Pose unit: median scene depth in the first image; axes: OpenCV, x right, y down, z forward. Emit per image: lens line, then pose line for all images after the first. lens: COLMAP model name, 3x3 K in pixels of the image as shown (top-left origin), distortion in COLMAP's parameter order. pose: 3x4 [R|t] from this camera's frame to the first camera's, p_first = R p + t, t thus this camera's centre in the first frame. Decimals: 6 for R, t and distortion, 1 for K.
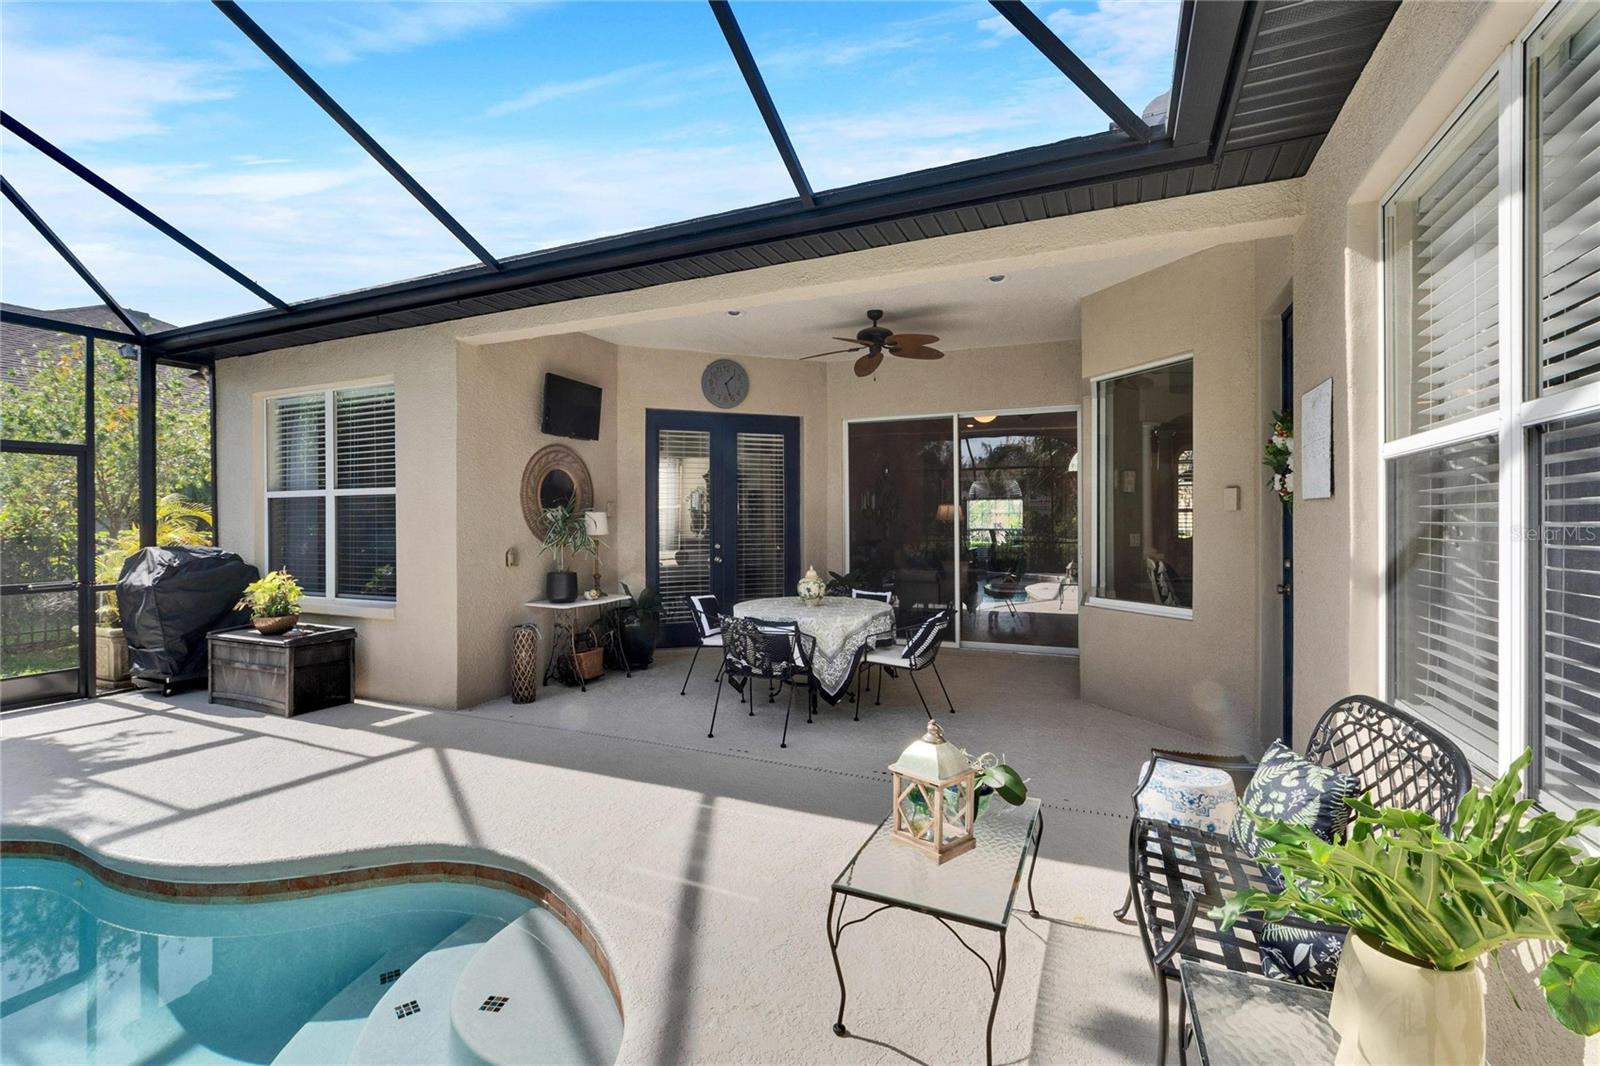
lens RADIAL K [[713.9, 0, 813.0], [0, 713.9, 512.3], [0, 0, 1]] dist [0.001525, 0.001032]
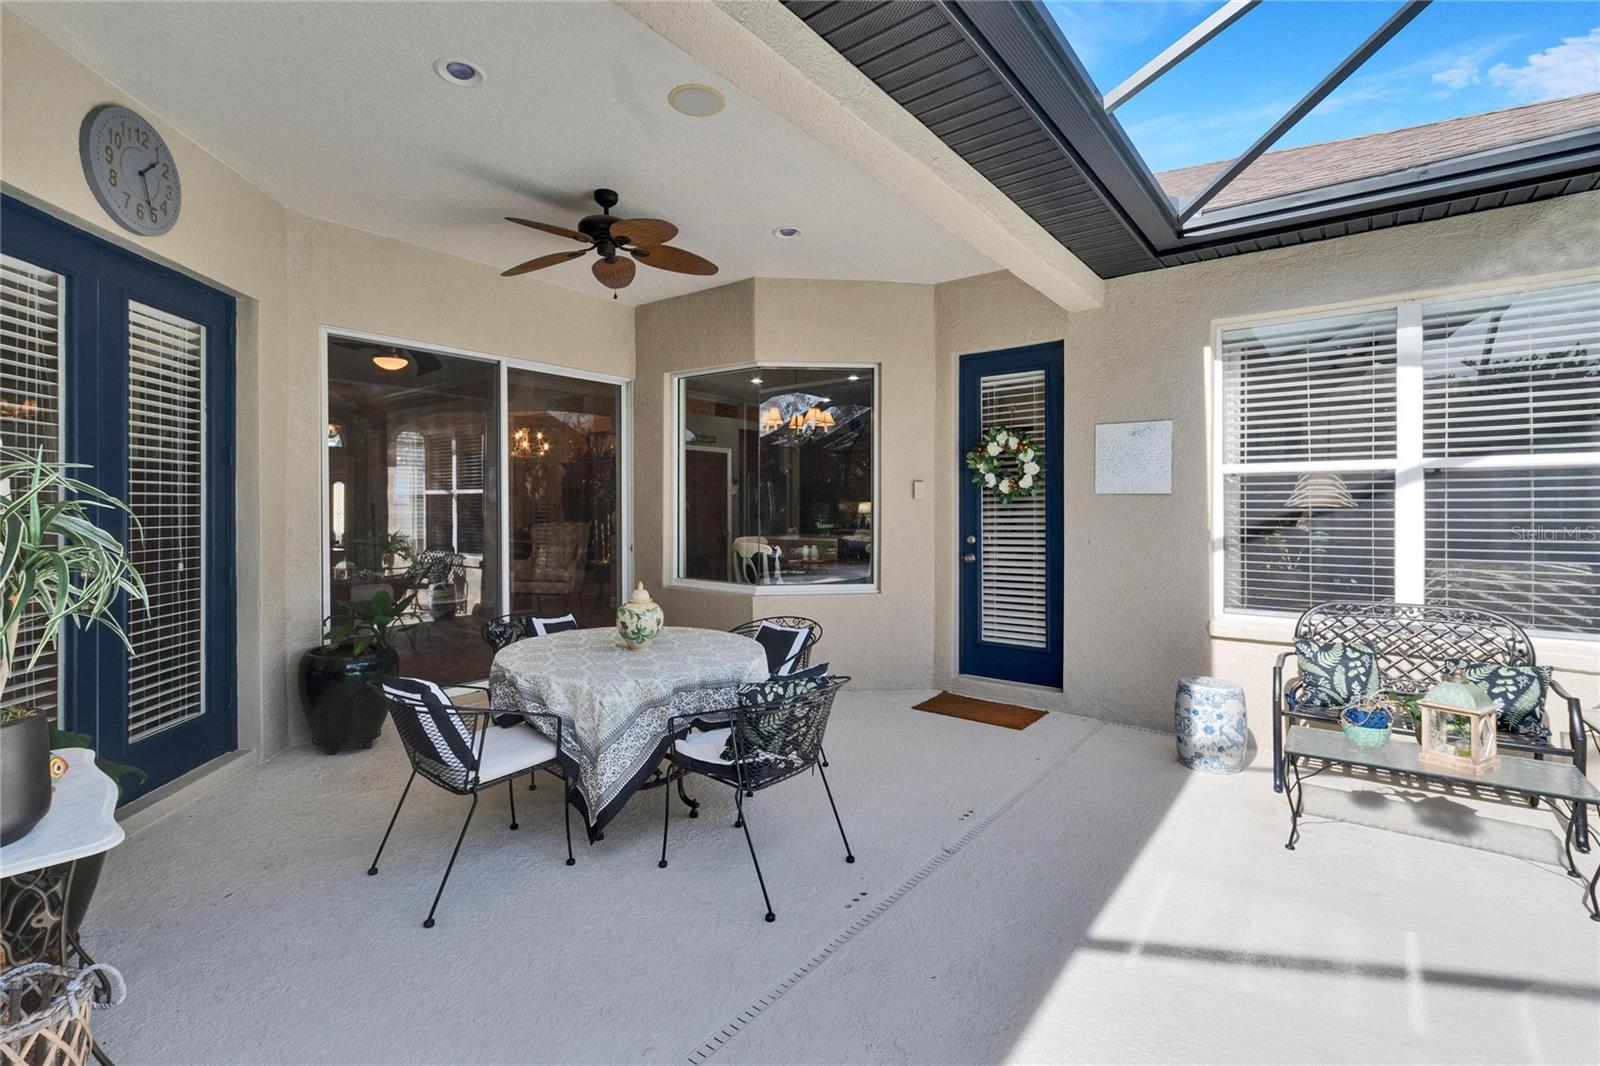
lens RADIAL K [[713.9, 0, 764.4], [0, 713.9, 505.5], [0, 0, 1]] dist [0.001525, 0.001032]
pose [[0.265317, 0.003288, 0.964156, -0.542135], [-0.012355, 0.999924, -0.000010, 0.007744], [-0.964082, -0.011909, 0.265337, 0.723471]]
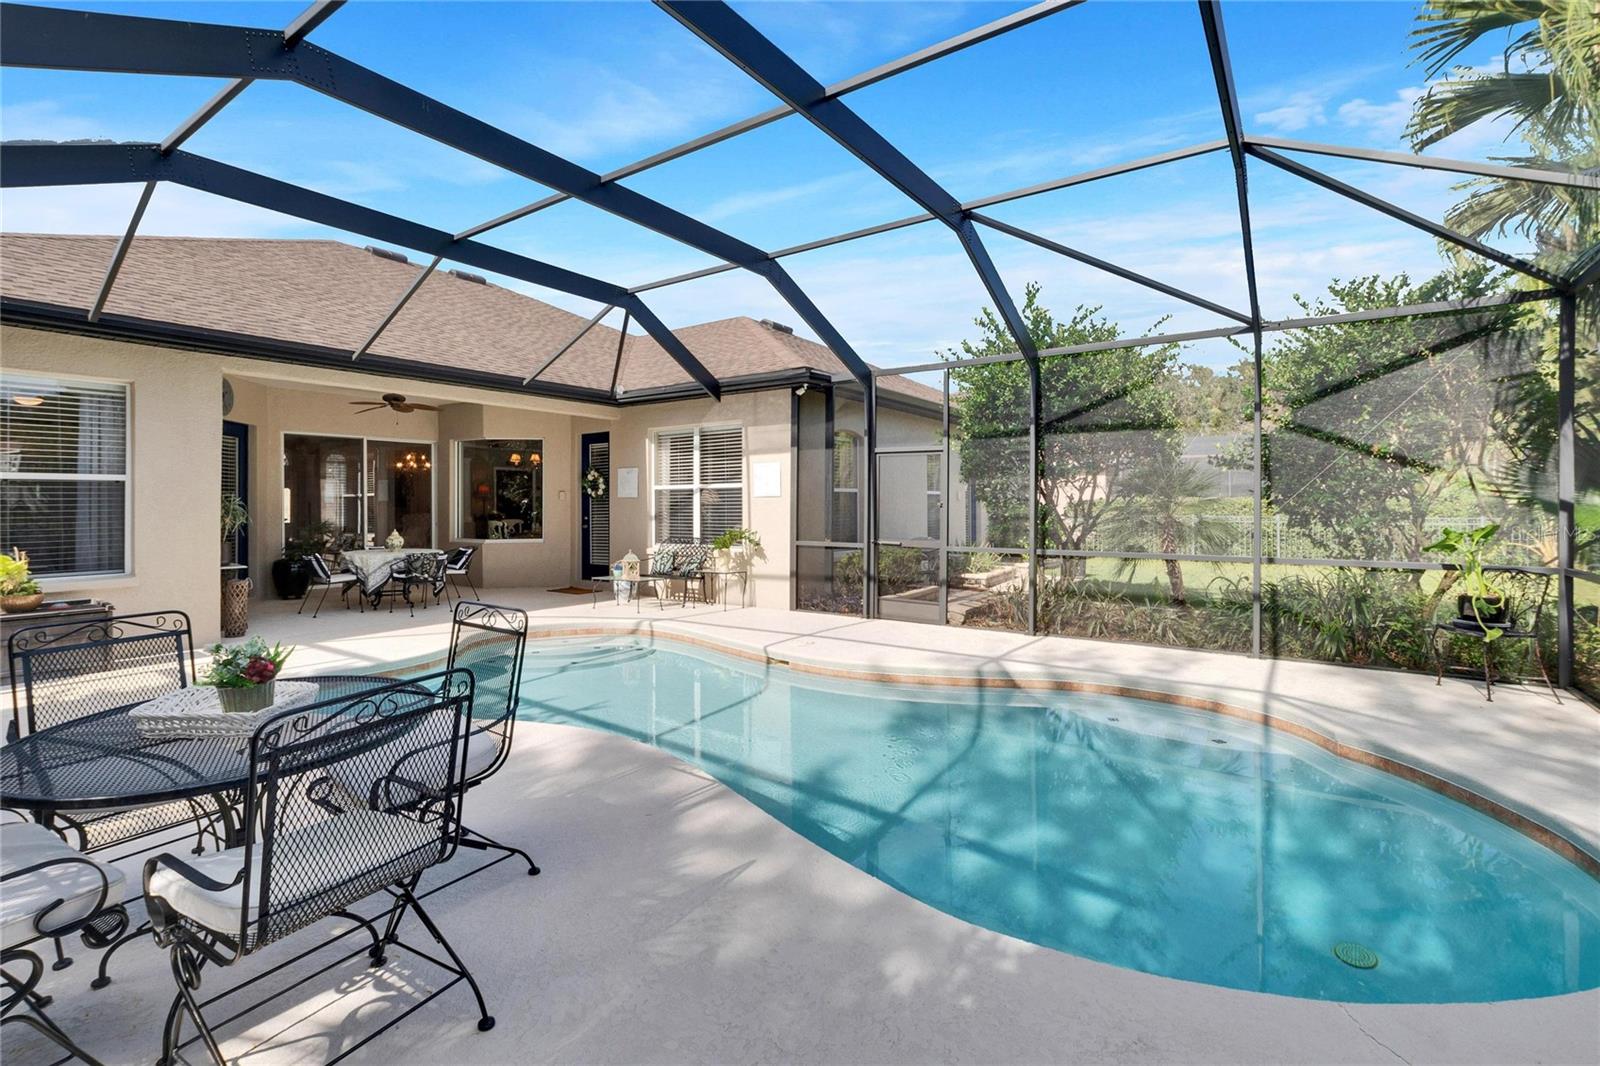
lens RADIAL K [[713.9, 0, 770.9], [0, 713.9, 526.6], [0, 0, 1]] dist [0.001525, 0.001032]
pose [[0.209577, -0.029921, 0.977334, -1.505618], [-0.009266, 0.999426, 0.032585, 0.001882], [-0.977748, -0.015885, 0.209179, -0.281407]]
